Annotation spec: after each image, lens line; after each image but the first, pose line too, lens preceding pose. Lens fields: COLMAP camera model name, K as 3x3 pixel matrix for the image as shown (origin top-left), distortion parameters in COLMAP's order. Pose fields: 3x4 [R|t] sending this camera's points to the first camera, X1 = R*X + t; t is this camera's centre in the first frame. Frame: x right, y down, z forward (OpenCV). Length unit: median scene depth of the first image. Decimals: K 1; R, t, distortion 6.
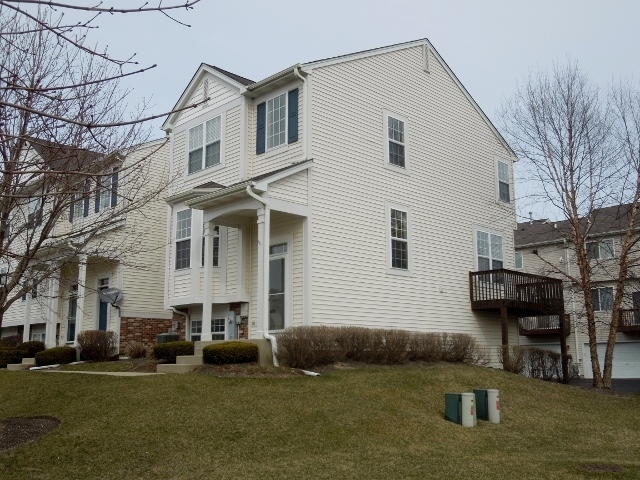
lens RADIAL K [[647.4, 0, 320.3], [0, 647.4, 240.0], [0, 0, 1]] dist [0.002895, 0.000000]
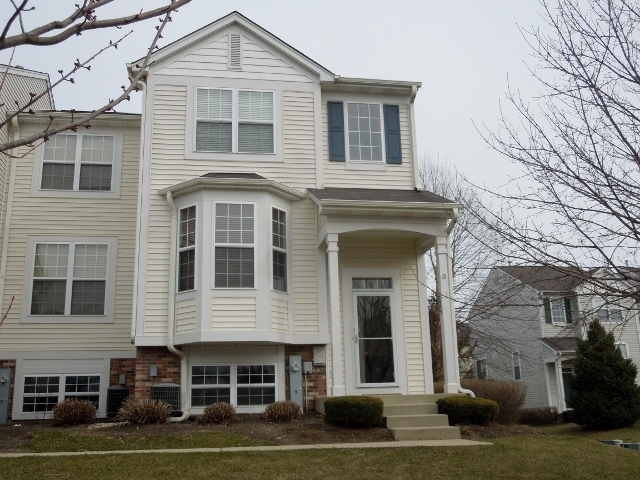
lens RADIAL K [[647.4, 0, 320.1], [0, 647.4, 240.7], [0, 0, 1]] dist [0.002895, 0.000000]
pose [[0.569377, 0.201700, 0.796949, -0.728396], [-0.122908, 0.979424, -0.160071, 0.095599], [-0.812837, -0.006811, 0.582451, 0.545615]]
